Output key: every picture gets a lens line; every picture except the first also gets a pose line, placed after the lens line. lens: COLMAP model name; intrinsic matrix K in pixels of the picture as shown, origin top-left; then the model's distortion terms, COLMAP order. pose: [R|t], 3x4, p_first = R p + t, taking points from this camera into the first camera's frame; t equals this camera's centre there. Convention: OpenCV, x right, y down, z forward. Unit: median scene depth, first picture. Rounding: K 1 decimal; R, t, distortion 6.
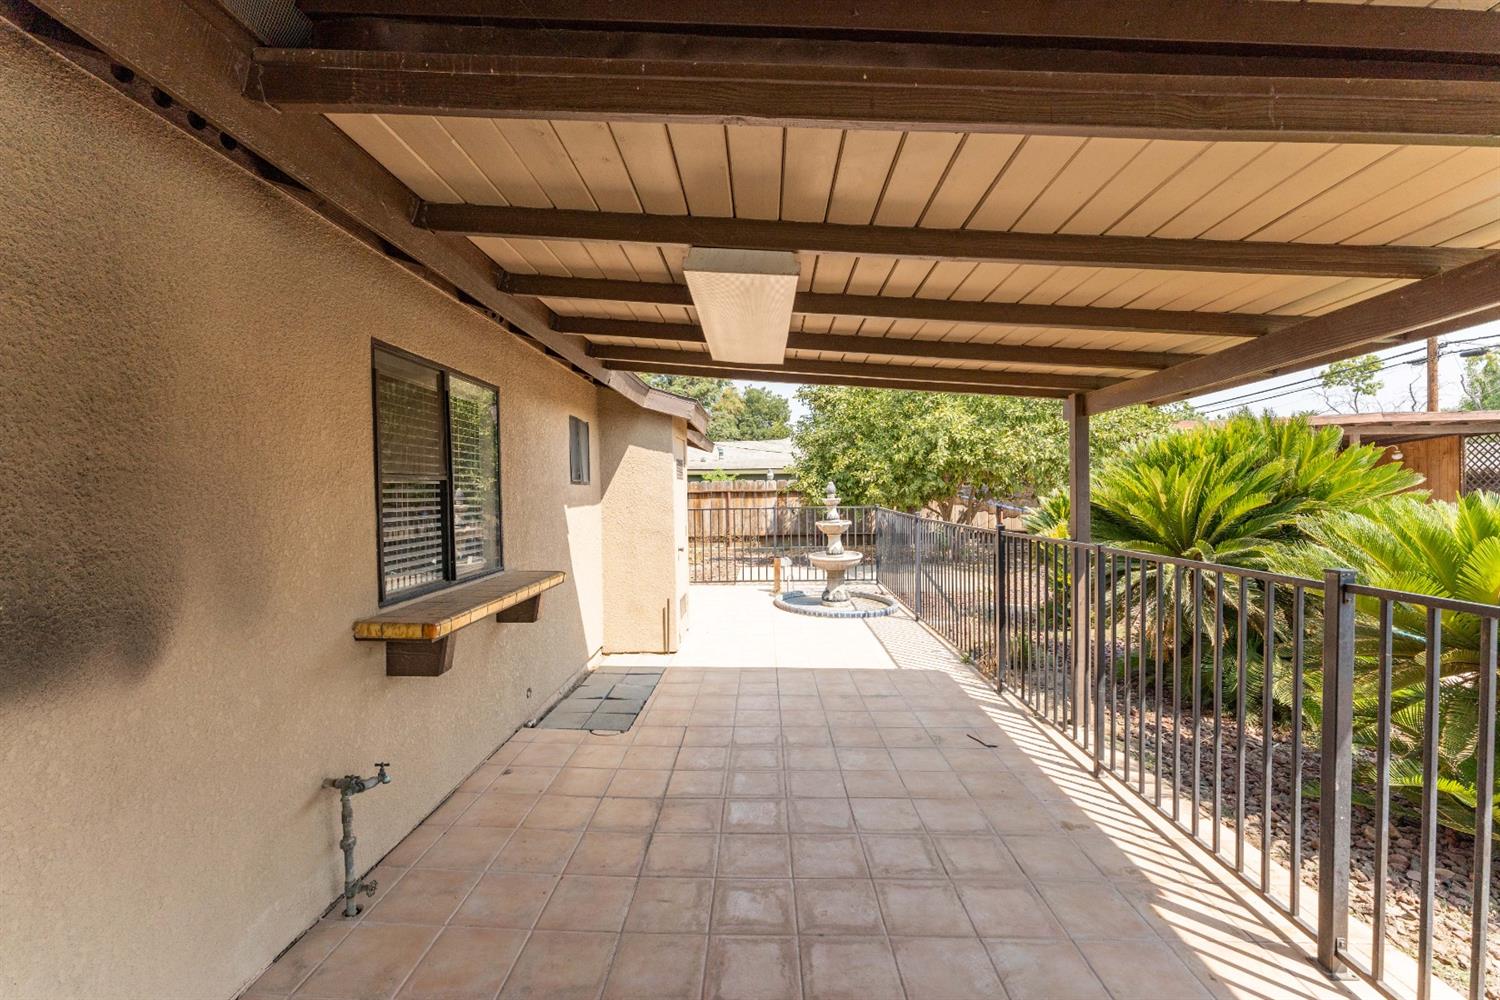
lens RADIAL K [[608.6, 0, 744.3], [0, 608.6, 504.9], [0, 0, 1]] dist [0.008234, 0.000930]
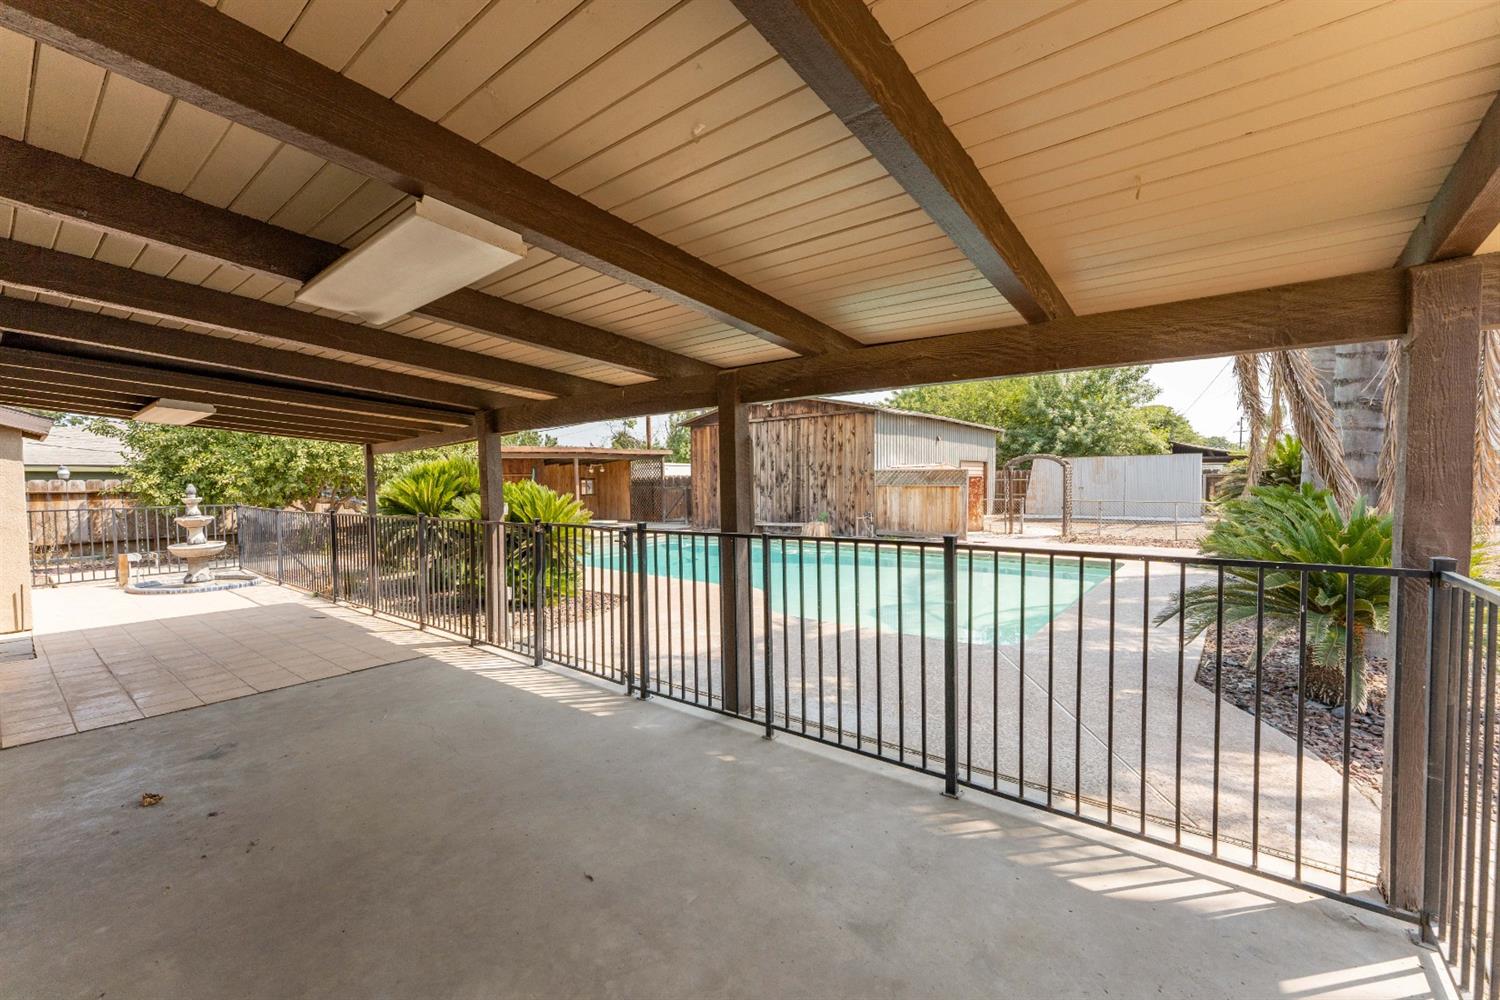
lens RADIAL K [[608.6, 0, 742.6], [0, 608.6, 503.8], [0, 0, 1]] dist [0.008234, 0.000930]
pose [[0.606902, -0.023449, 0.794430, -0.116572], [0.023439, 0.999658, 0.011601, 0.009082], [-0.794431, 0.011580, 0.607245, -0.443898]]
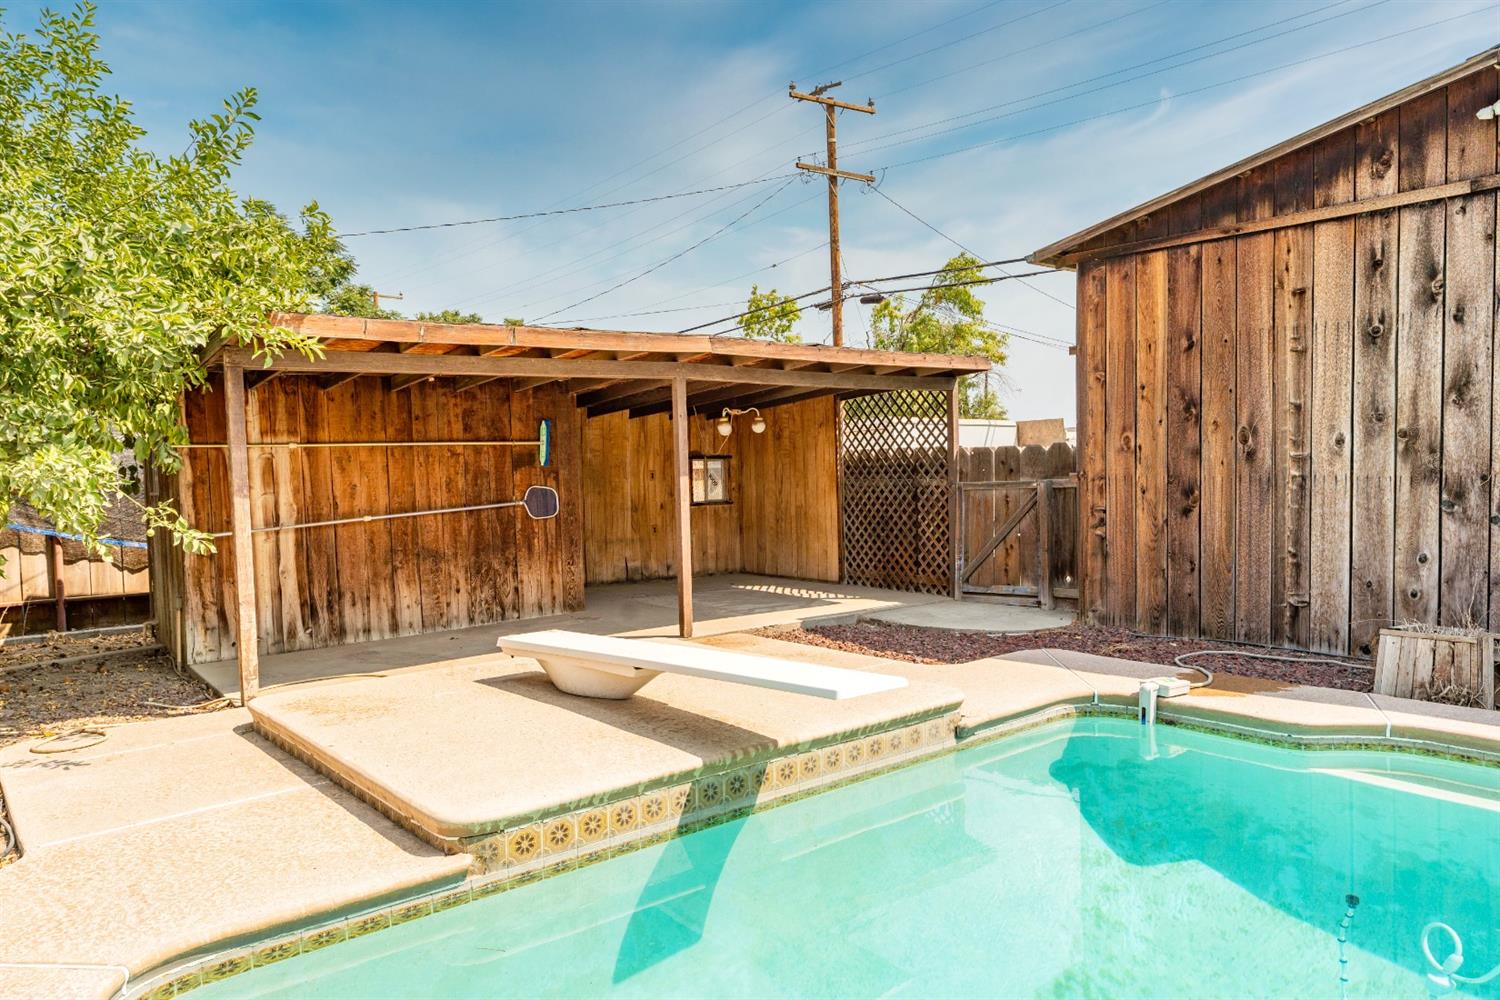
lens RADIAL K [[1020.0, 0, 744.5], [0, 1020.0, 496.3], [0, 0, 1]] dist [-0.001771, 0.000055]
pose [[0.752219, -0.016363, 0.658710, 0.472990], [0.023091, 0.999732, -0.001535, -0.015642], [-0.658508, 0.016365, 0.752395, 0.333074]]
